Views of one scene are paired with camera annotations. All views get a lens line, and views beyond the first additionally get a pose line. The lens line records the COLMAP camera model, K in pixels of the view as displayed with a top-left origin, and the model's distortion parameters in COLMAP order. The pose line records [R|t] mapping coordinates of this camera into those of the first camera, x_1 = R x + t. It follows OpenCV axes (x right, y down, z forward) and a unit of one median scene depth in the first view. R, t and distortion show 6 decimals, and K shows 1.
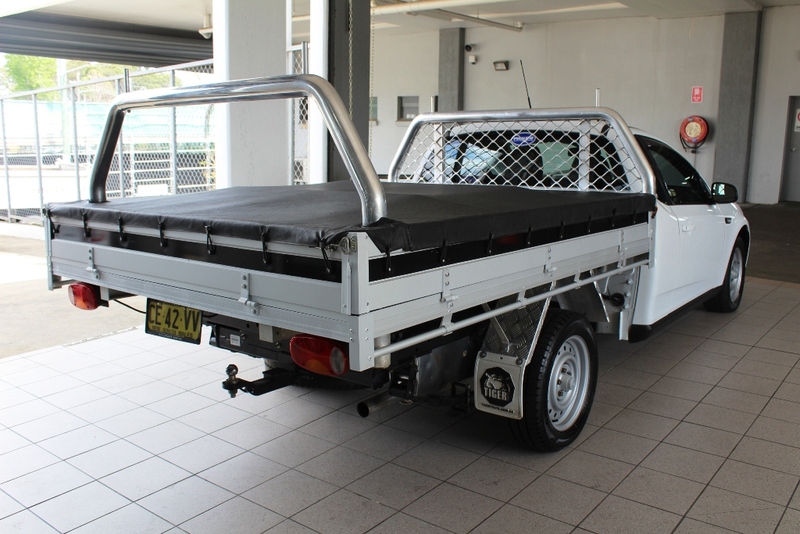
lens RADIAL K [[739.5, 0, 400.0], [0, 739.5, 267.0], [0, 0, 1]] dist [-0.072872, -0.005948]
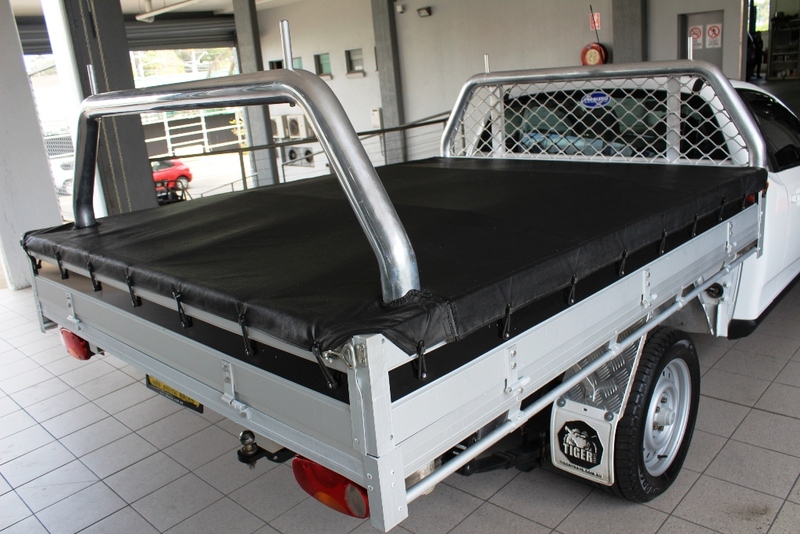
lens RADIAL K [[682.2, 0, 400.0], [0, 682.2, 267.0], [0, 0, 1]] dist [-0.160799, 0.161760]
pose [[0.993942, -0.041303, -0.101854, 0.020438], [0.051885, 0.993271, 0.103540, -0.106972], [0.096892, -0.108197, 0.989396, 0.286884]]
